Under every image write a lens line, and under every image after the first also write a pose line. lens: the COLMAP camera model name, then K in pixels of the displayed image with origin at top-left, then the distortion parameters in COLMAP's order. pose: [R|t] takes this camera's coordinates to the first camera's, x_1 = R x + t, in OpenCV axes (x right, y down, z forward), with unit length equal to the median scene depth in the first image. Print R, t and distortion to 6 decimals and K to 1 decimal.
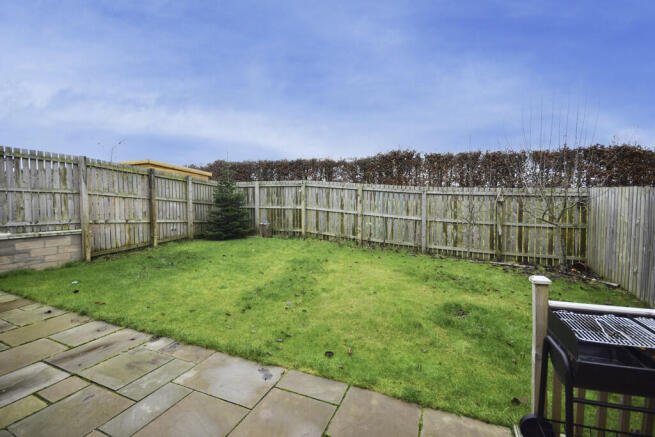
lens RADIAL K [[284.4, 0, 323.9], [0, 284.4, 221.2], [0, 0, 1]] dist [-0.007742, -0.001109]
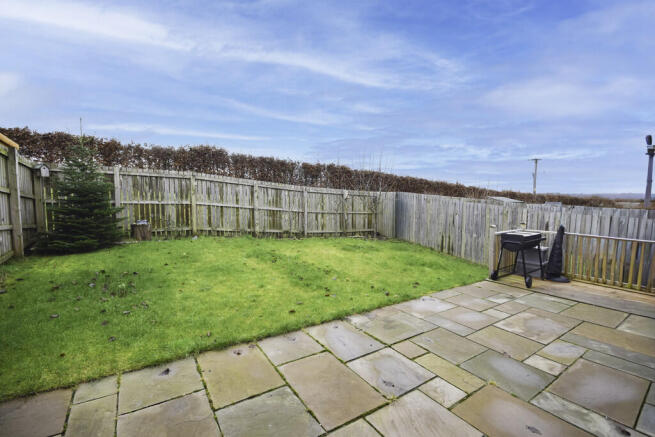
lens RADIAL K [[284.4, 0, 320.6], [0, 284.4, 216.8], [0, 0, 1]] dist [-0.007742, -0.001109]
pose [[0.569418, -0.044594, 0.820838, -0.627623], [0.039900, 0.998850, 0.026586, -0.011946], [-0.821080, 0.017613, 0.570542, 0.171995]]
